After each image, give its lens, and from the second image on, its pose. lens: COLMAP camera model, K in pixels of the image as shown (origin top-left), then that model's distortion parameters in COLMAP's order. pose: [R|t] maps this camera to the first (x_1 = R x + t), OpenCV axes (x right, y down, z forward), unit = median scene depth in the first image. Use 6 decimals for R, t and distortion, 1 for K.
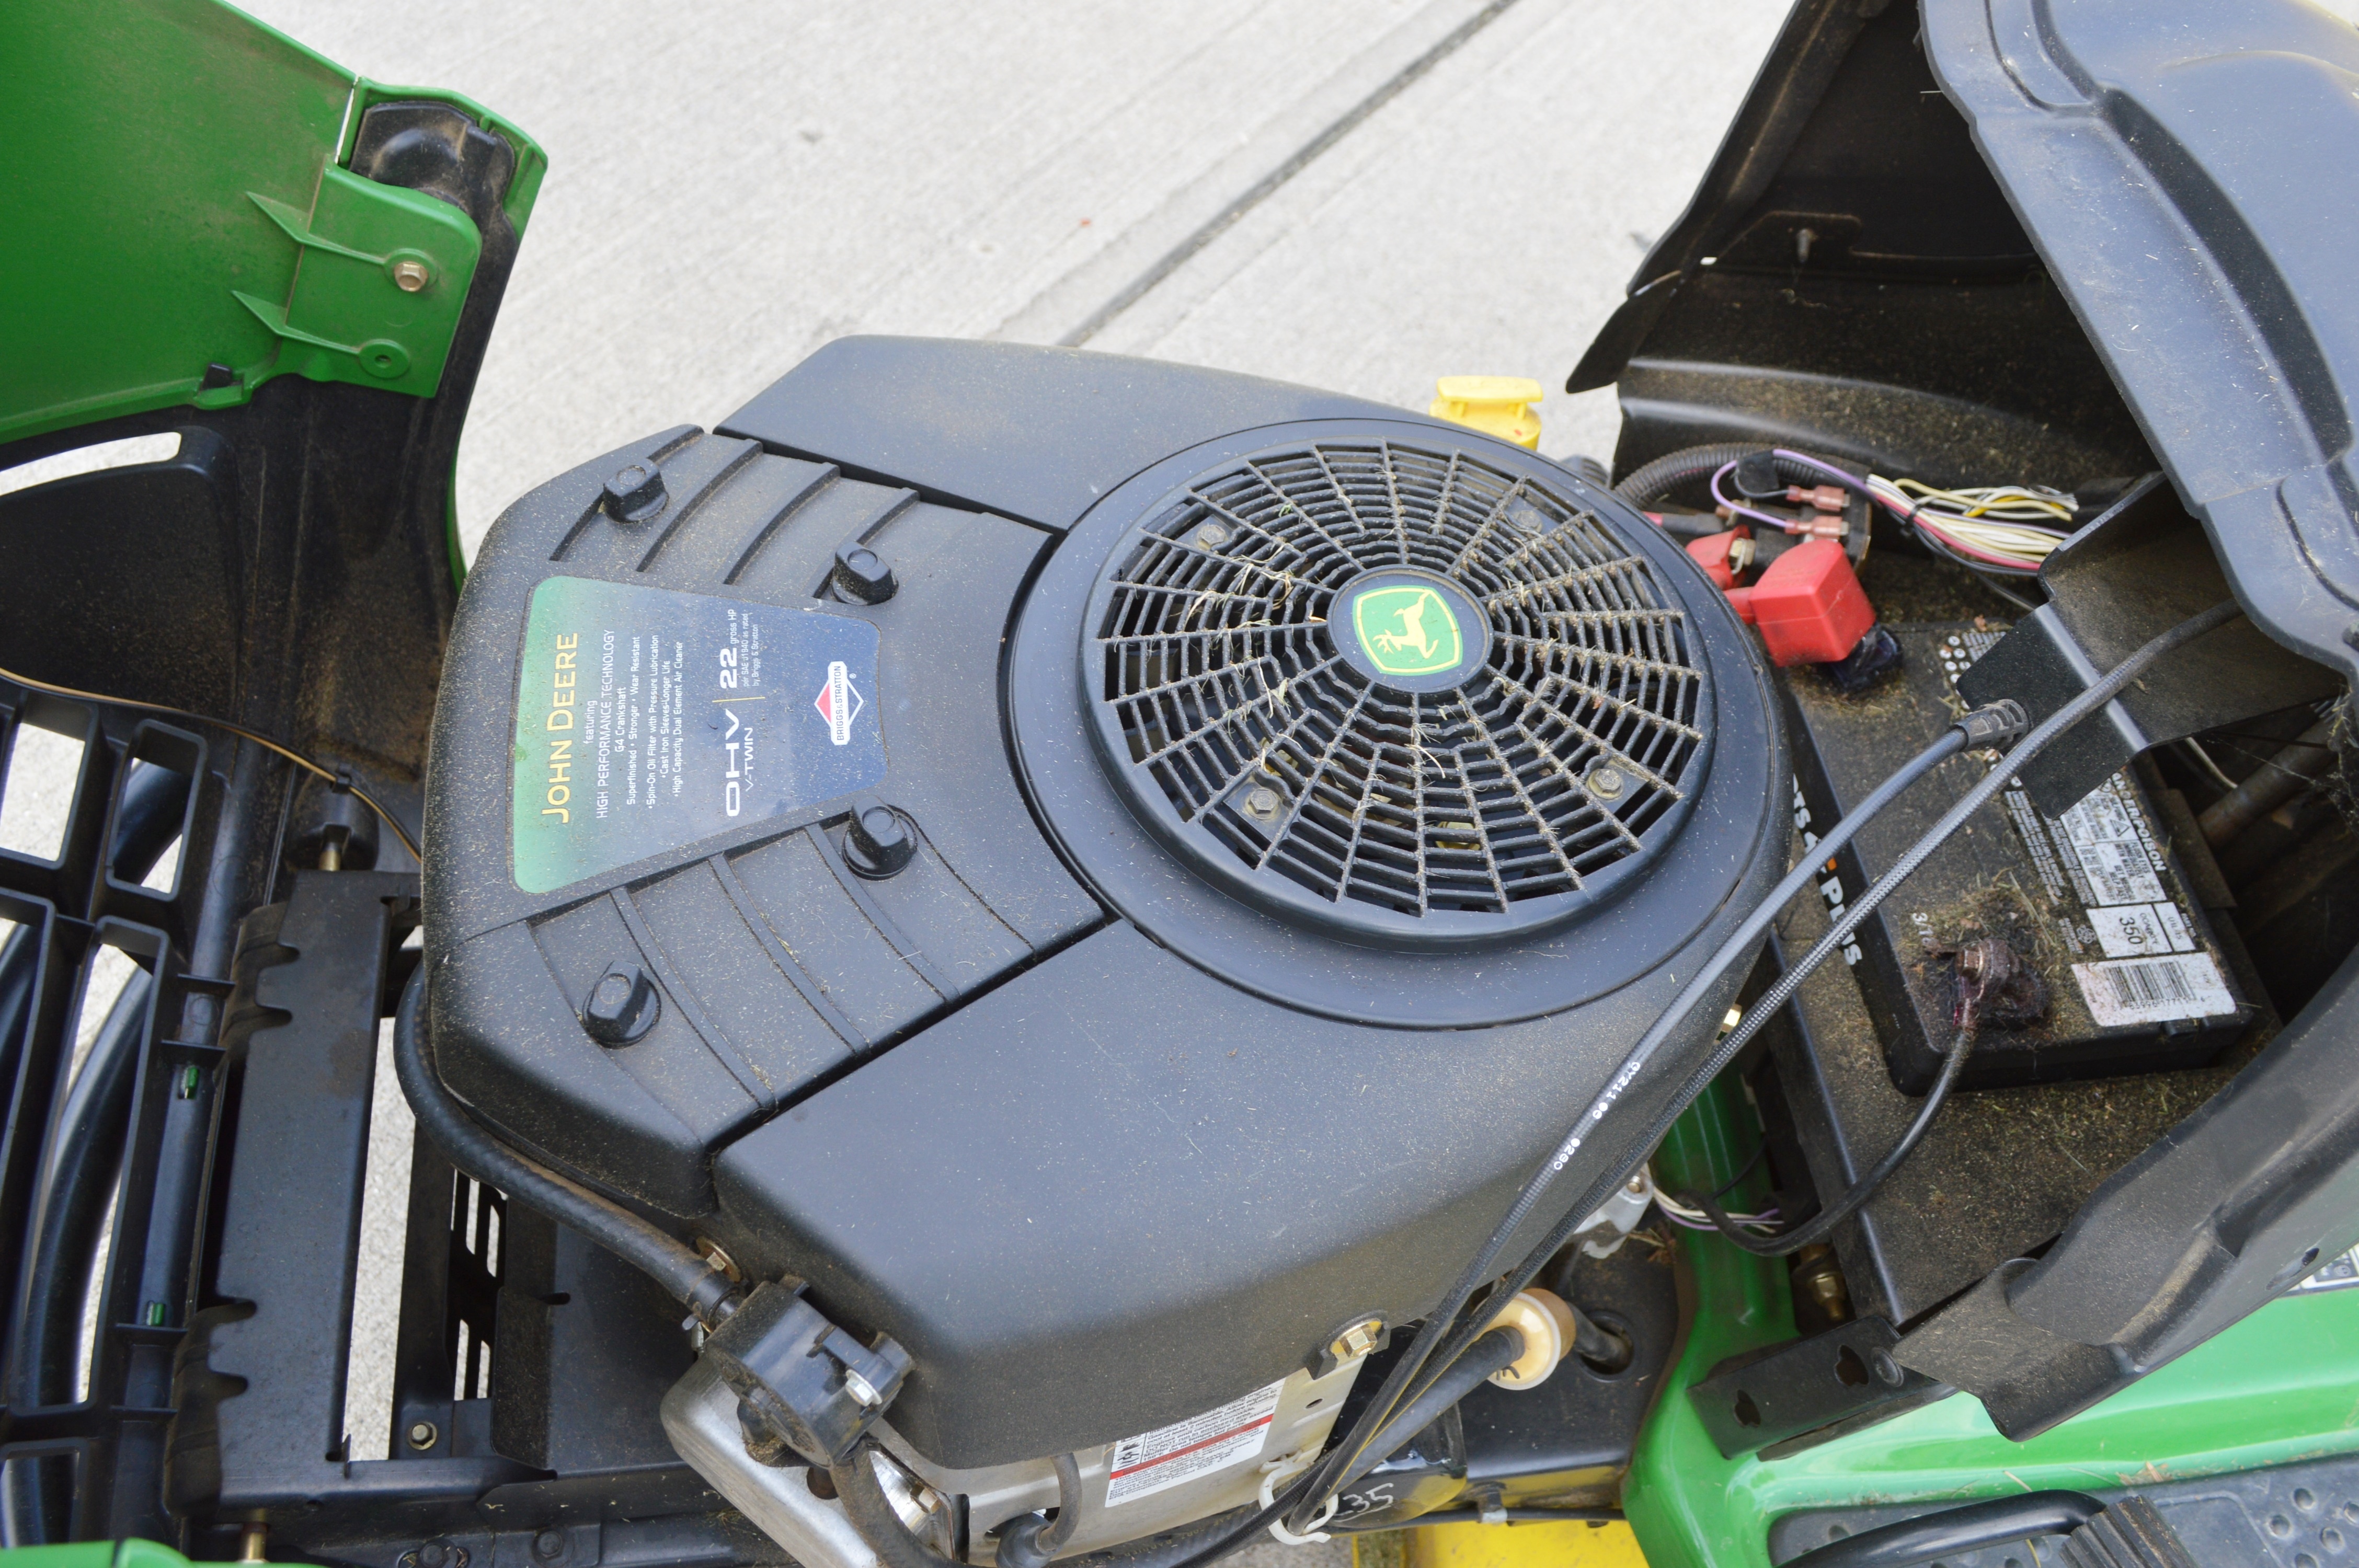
lens RADIAL K [[2033.4, 0, 1179.5], [0, 2033.4, 784.0], [0, 0, 1]] dist [-0.080266, 0.015159]
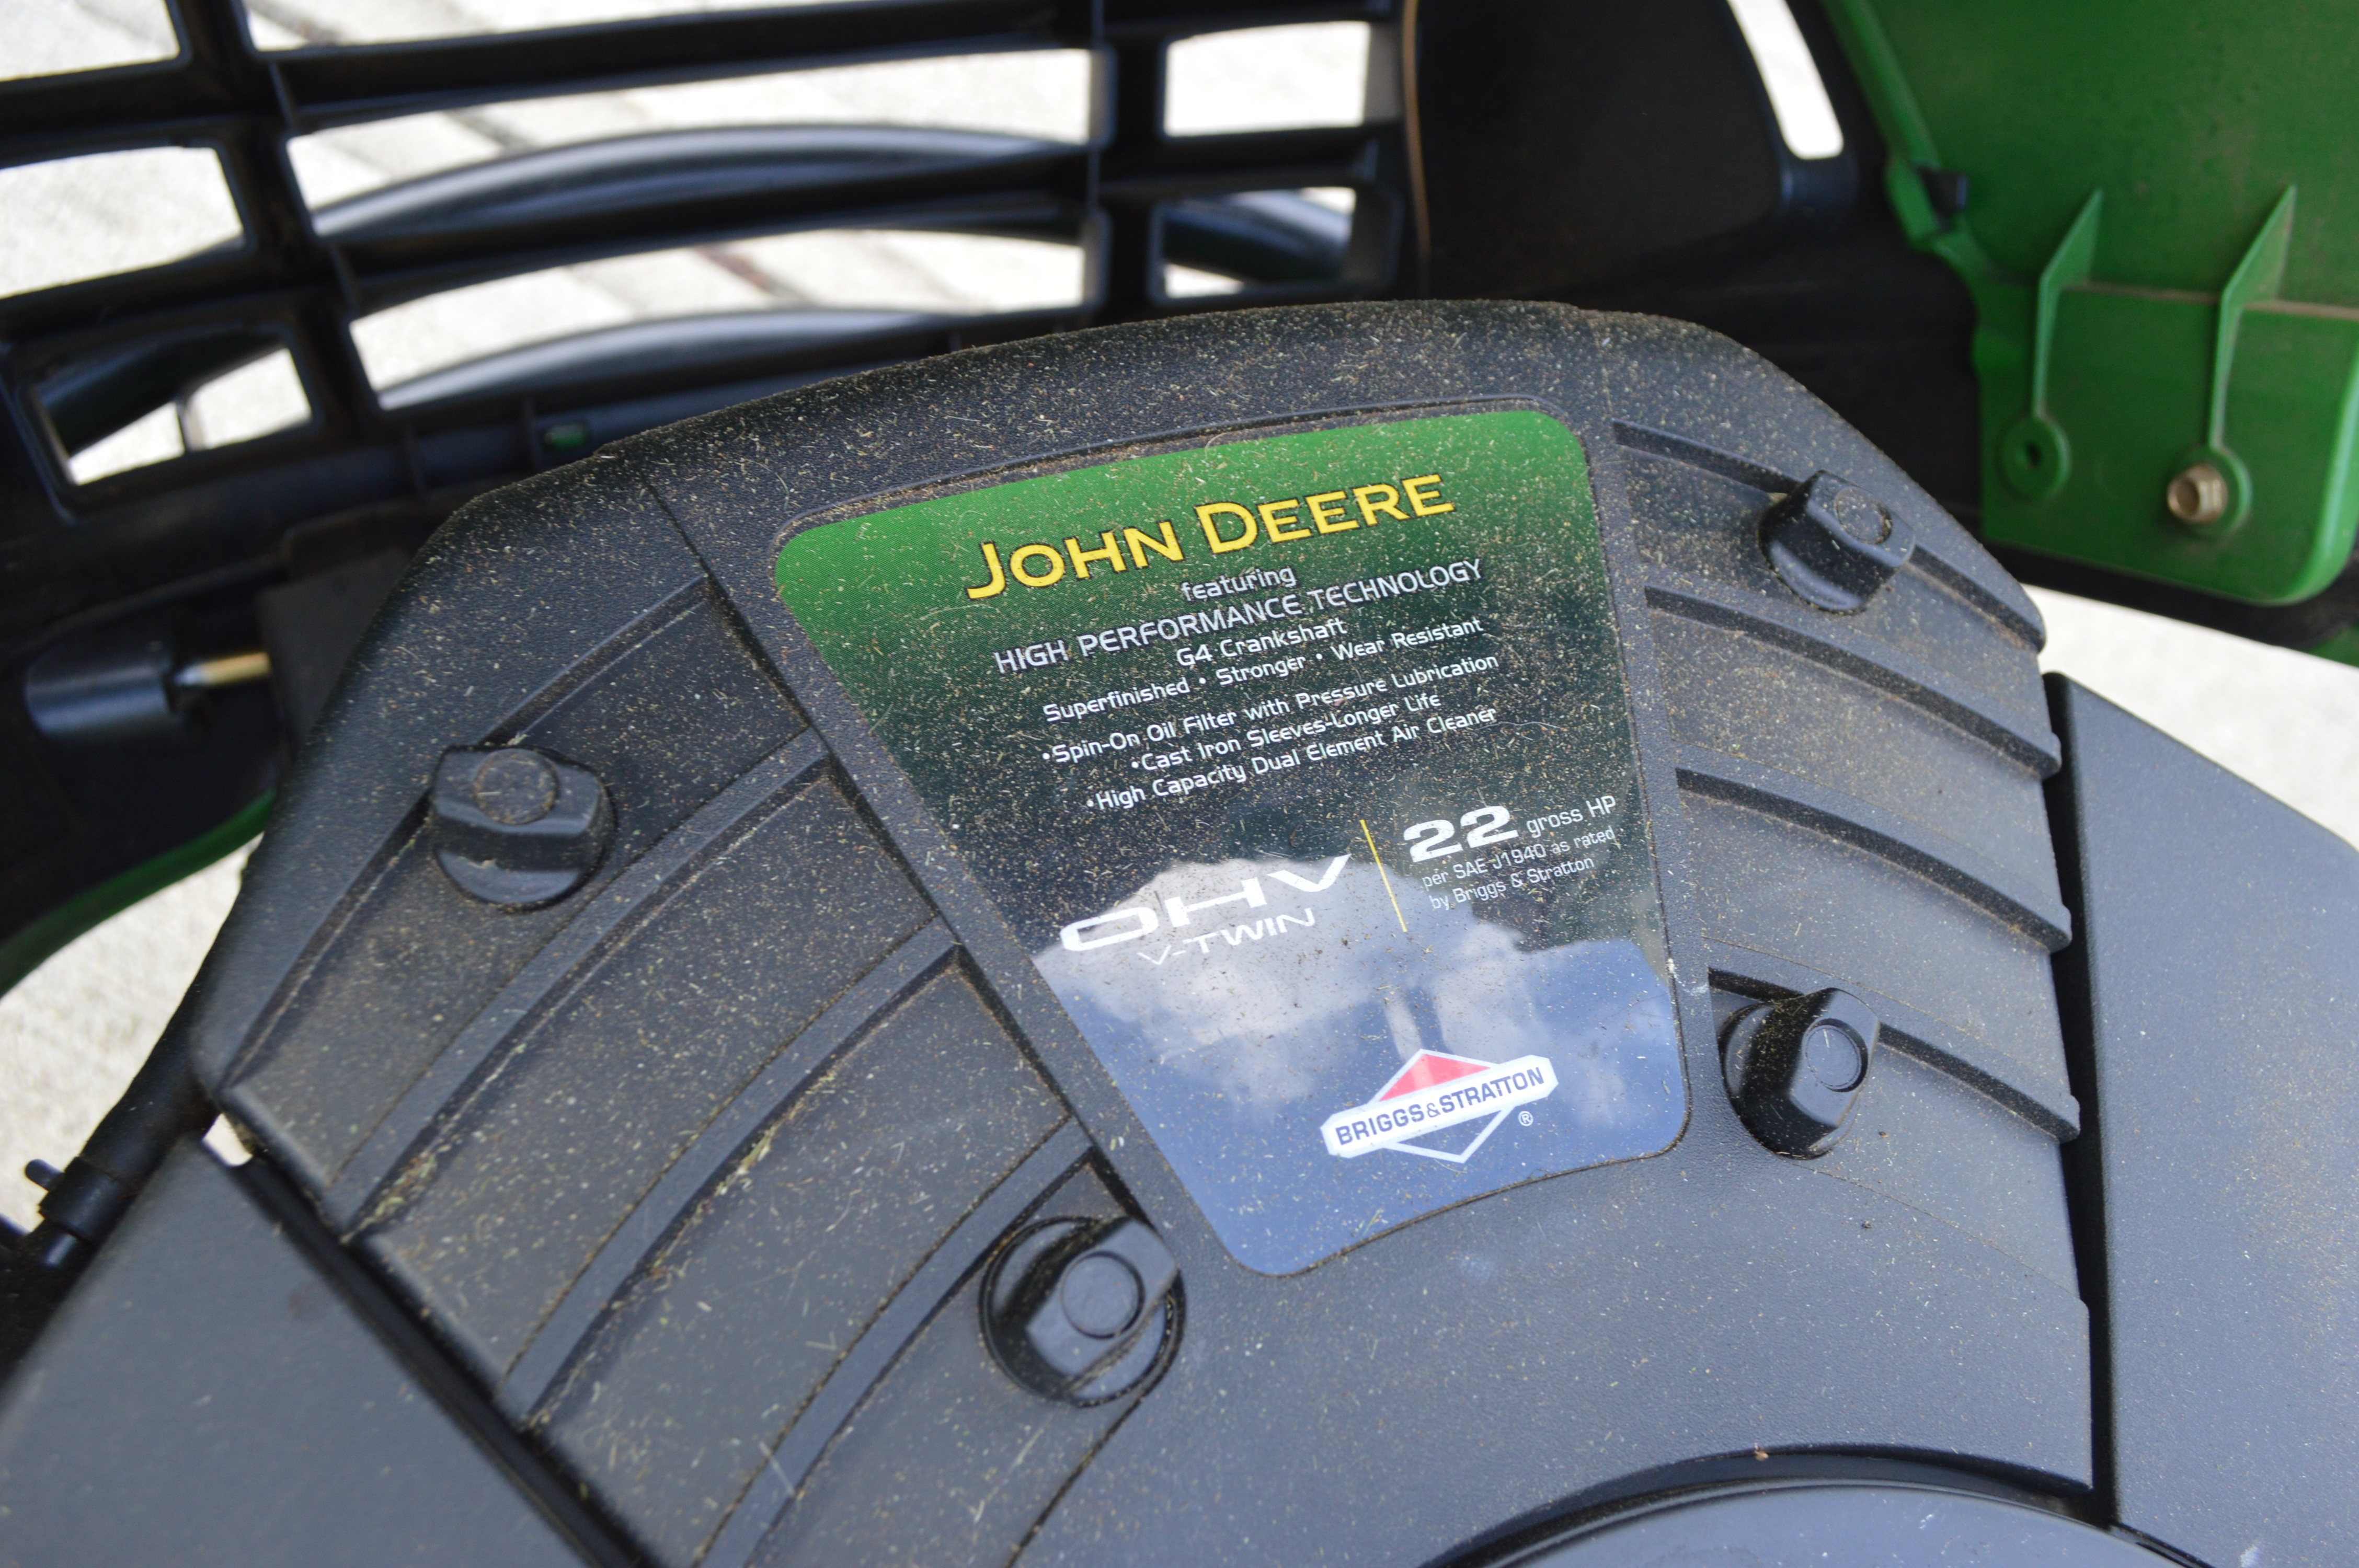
lens RADIAL K [[2033.4, 0, 1179.5], [0, 2033.4, 784.0], [0, 0, 1]] dist [-0.080266, 0.015159]
pose [[0.212003, 0.887693, -0.408724, -0.065527], [-0.905996, 0.335317, 0.258328, -0.109471], [0.366368, 0.315536, 0.875335, 0.561978]]
